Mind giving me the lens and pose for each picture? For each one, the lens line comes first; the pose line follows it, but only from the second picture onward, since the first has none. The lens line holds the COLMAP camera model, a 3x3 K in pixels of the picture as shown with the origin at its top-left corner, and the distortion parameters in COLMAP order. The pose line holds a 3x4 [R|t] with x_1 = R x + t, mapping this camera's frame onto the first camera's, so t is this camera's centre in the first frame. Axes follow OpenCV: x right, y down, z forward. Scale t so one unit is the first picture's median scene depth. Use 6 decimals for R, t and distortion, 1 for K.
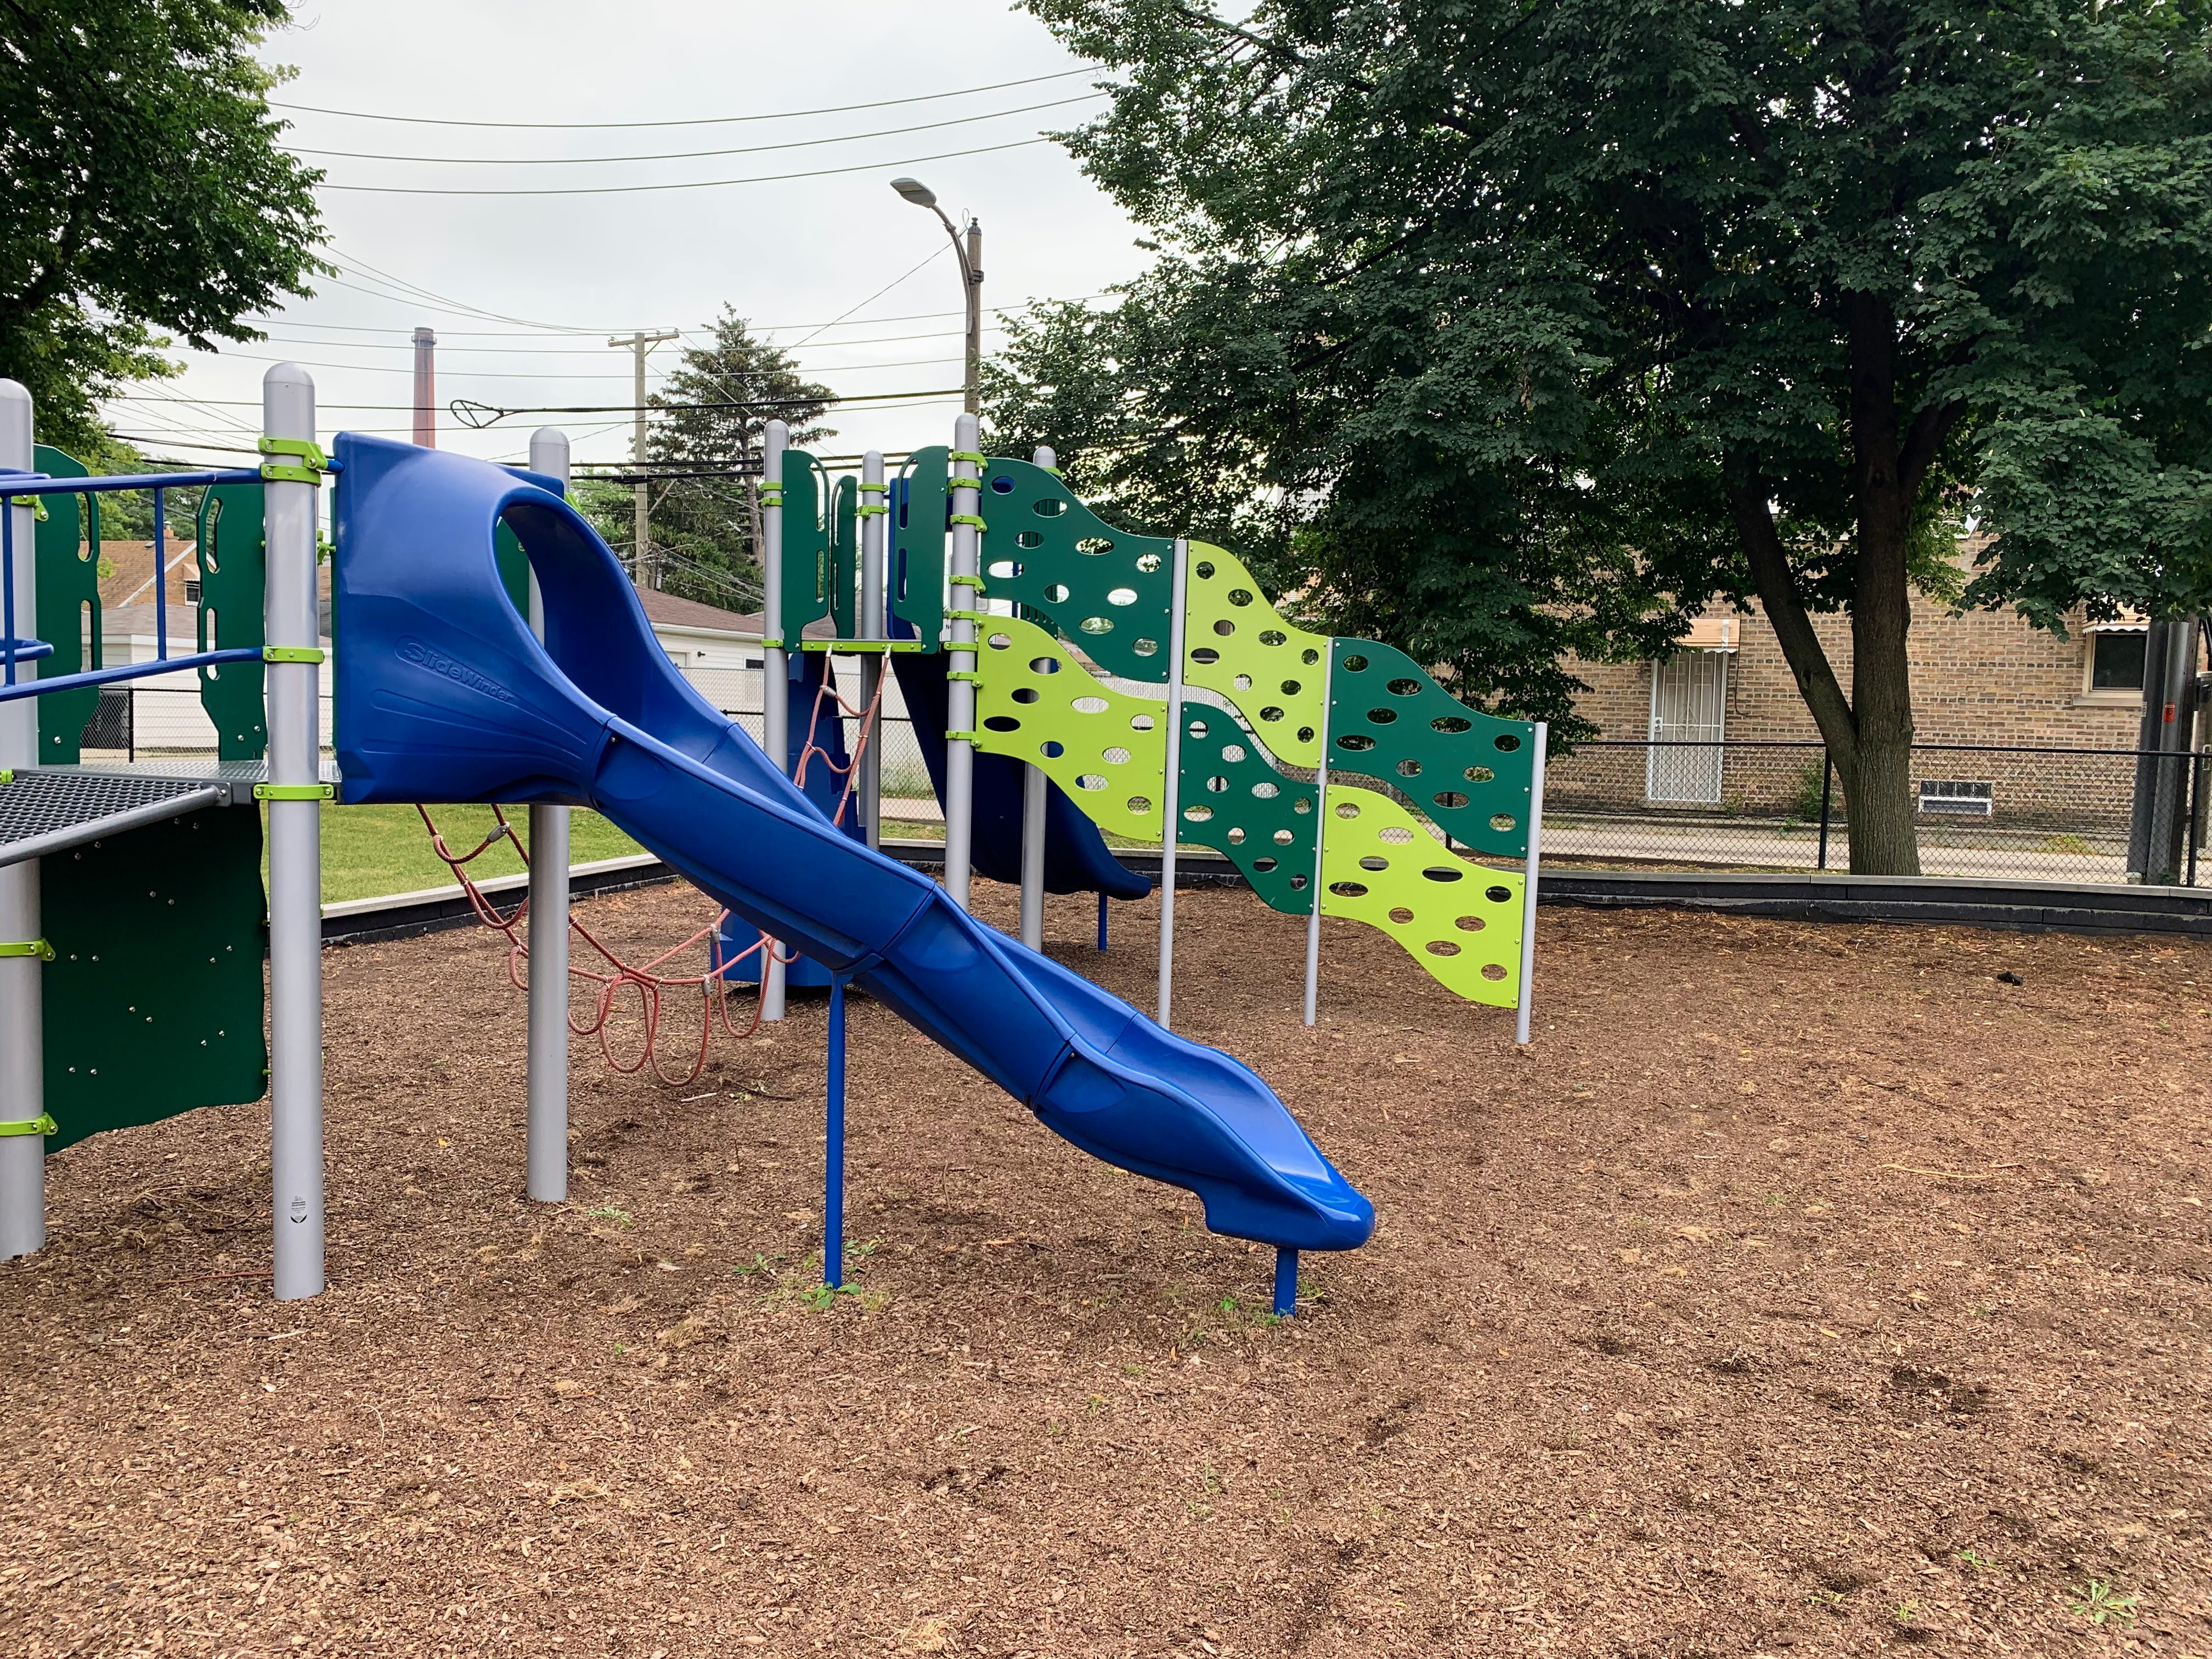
lens RADIAL K [[1655.7, 0, 1097.5], [0, 1655.7, 843.0], [0, 0, 1]] dist [0.003886, -0.004243]
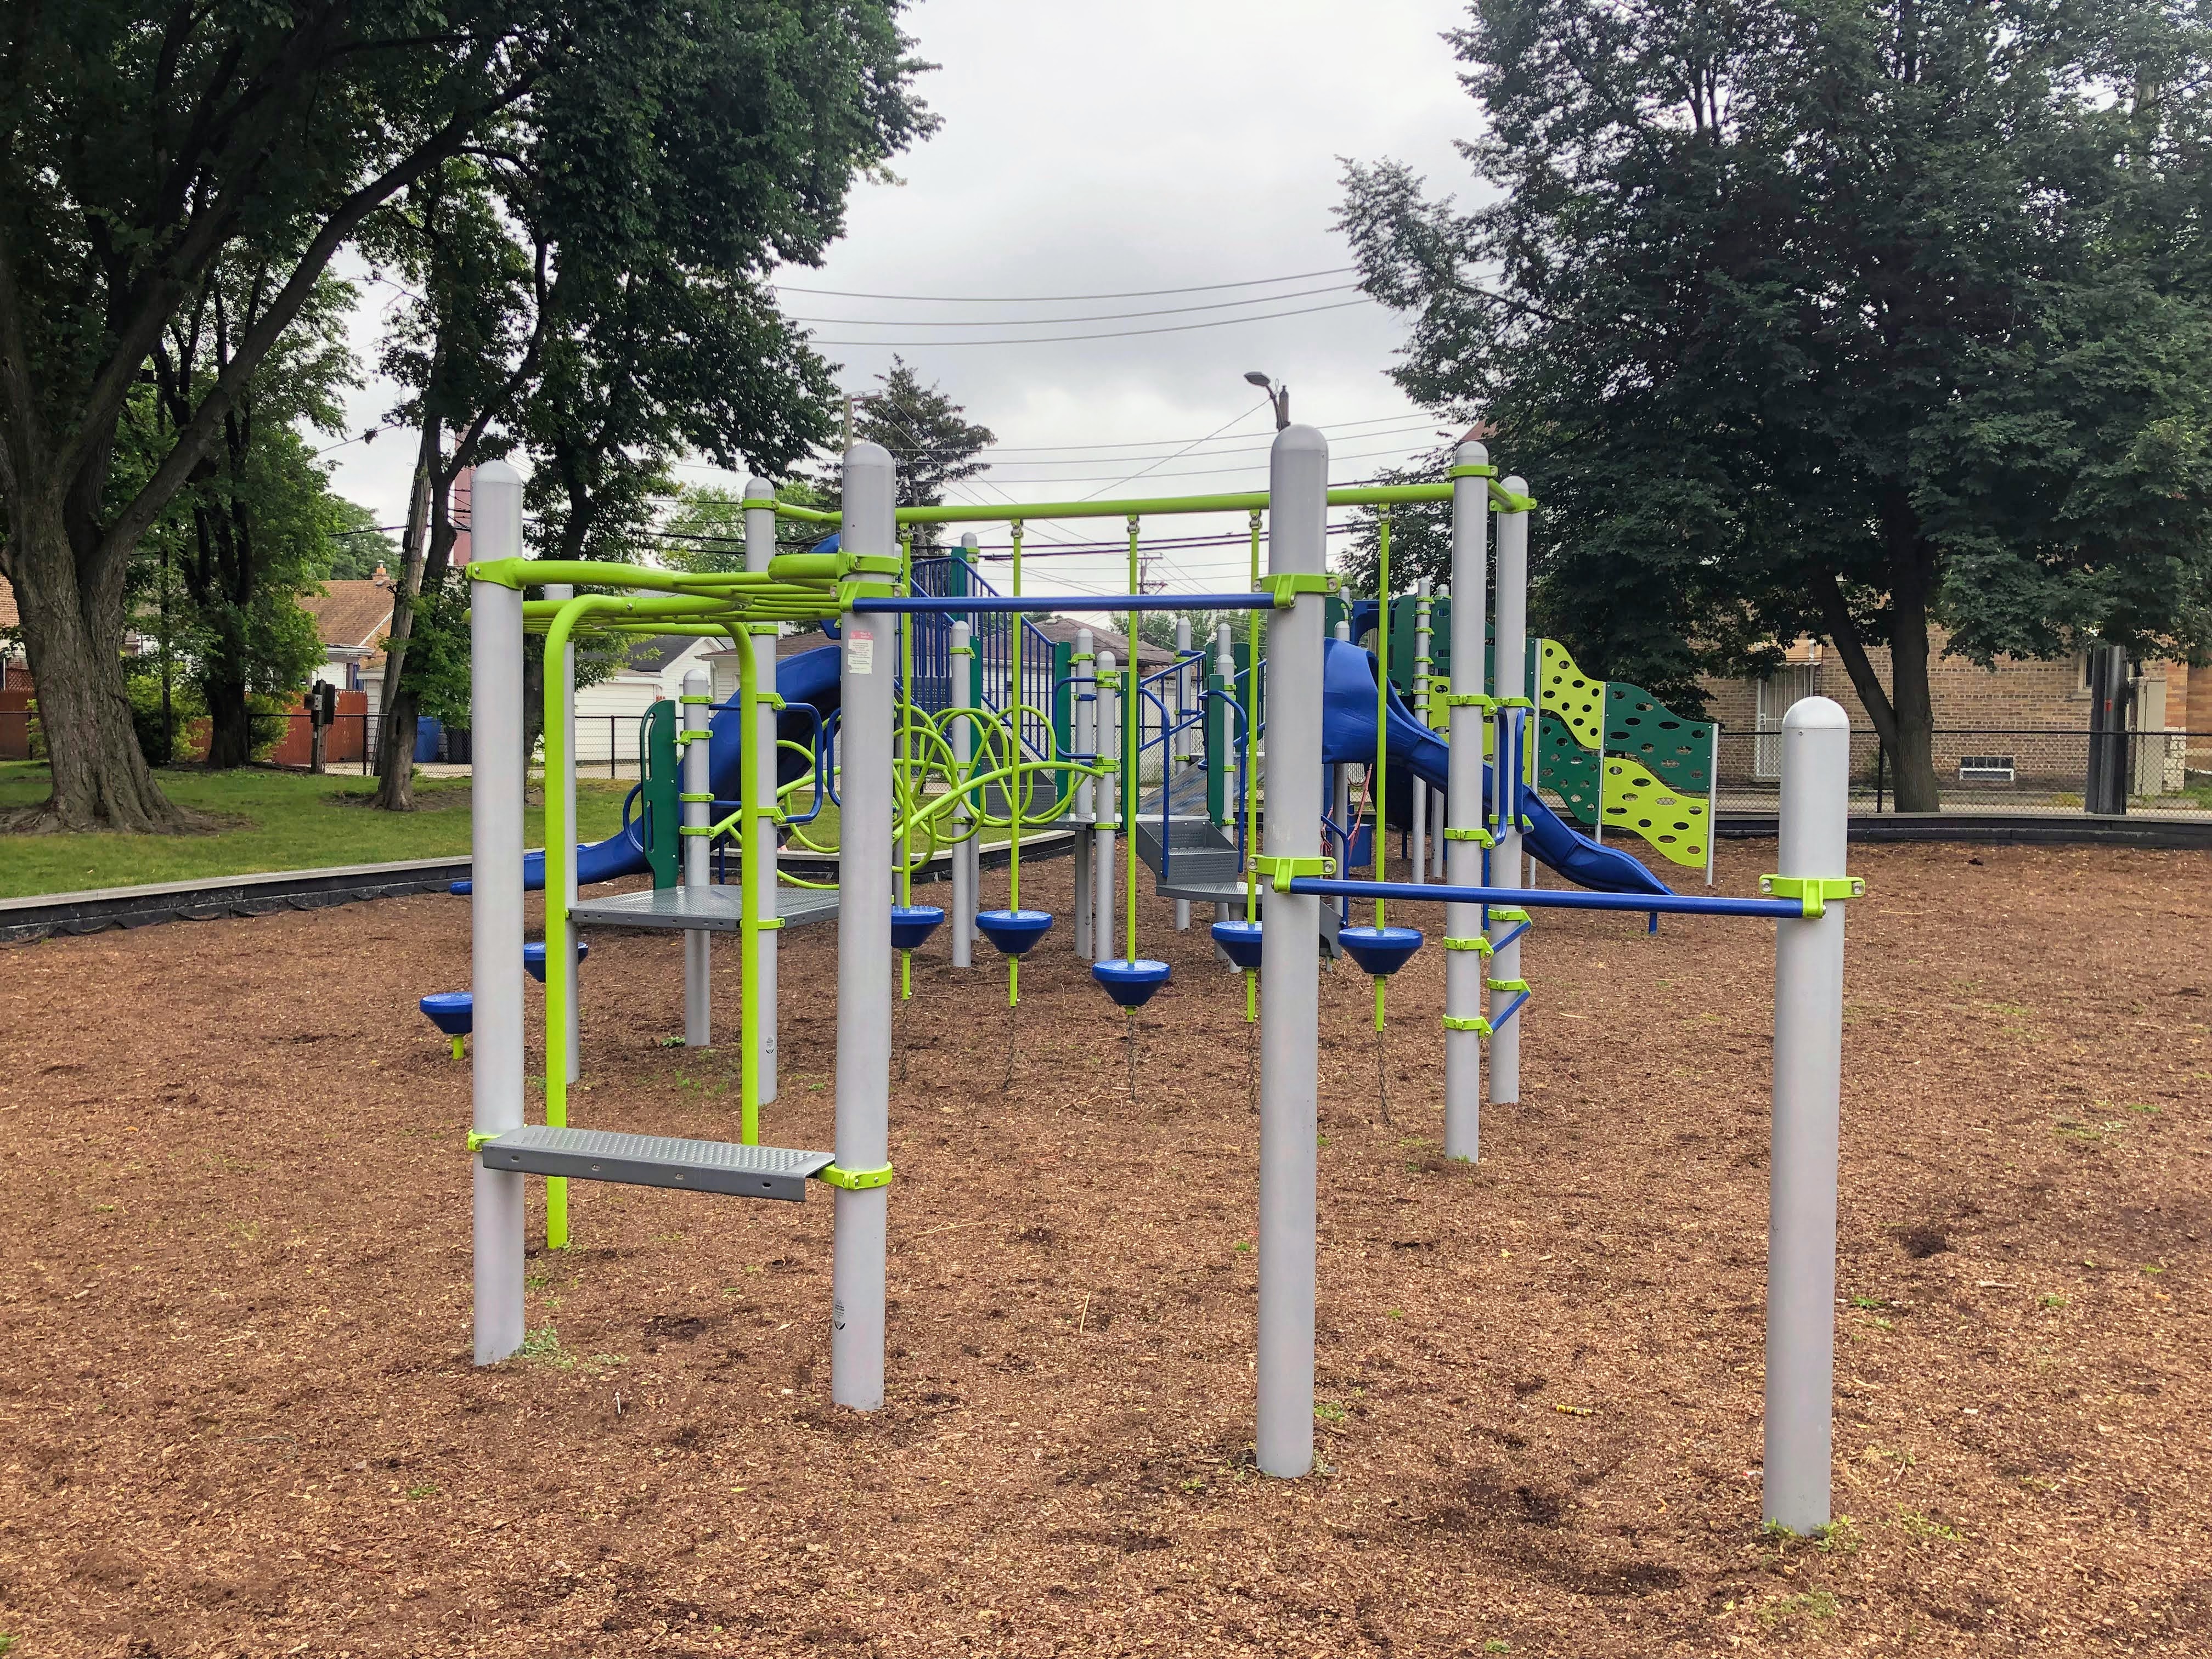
lens RADIAL K [[1794.4, 0, 1106.0], [0, 1794.4, 829.5], [0, 0, 1]] dist [0.010061, 0.002158]
pose [[0.999642, -0.020860, -0.016775, -0.272428], [0.020608, 0.999674, -0.015044, 0.045617], [0.017083, 0.014693, 0.999746, -0.739650]]
